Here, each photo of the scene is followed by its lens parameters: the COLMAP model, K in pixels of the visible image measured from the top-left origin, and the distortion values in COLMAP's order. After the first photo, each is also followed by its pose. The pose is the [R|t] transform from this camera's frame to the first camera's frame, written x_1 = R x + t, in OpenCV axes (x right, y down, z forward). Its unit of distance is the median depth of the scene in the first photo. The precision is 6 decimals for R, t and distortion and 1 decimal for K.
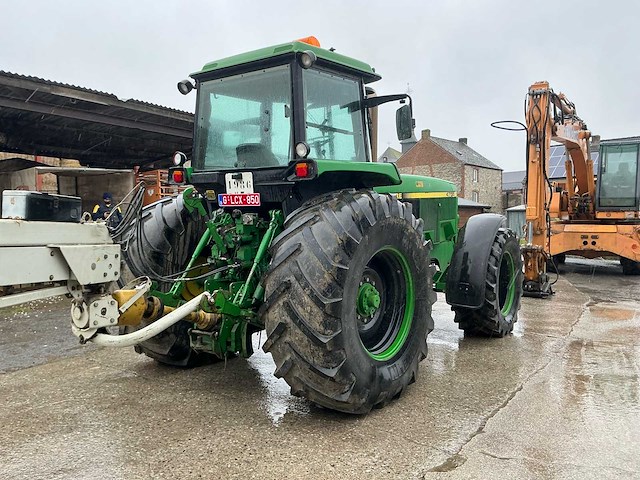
lens RADIAL K [[528.6, 0, 320.0], [0, 528.6, 240.0], [0, 0, 1]] dist [0.164496, -0.327530]
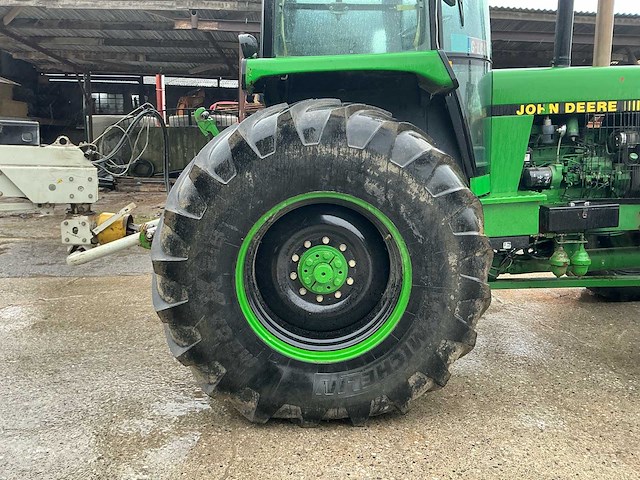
lens RADIAL K [[528.6, 0, 320.0], [0, 528.6, 240.0], [0, 0, 1]] dist [0.164496, -0.327530]
pose [[0.628505, 0.148230, -0.763550, 0.709031], [-0.040141, 0.986546, 0.158479, -0.036917], [0.776769, -0.068955, 0.625999, 0.693588]]
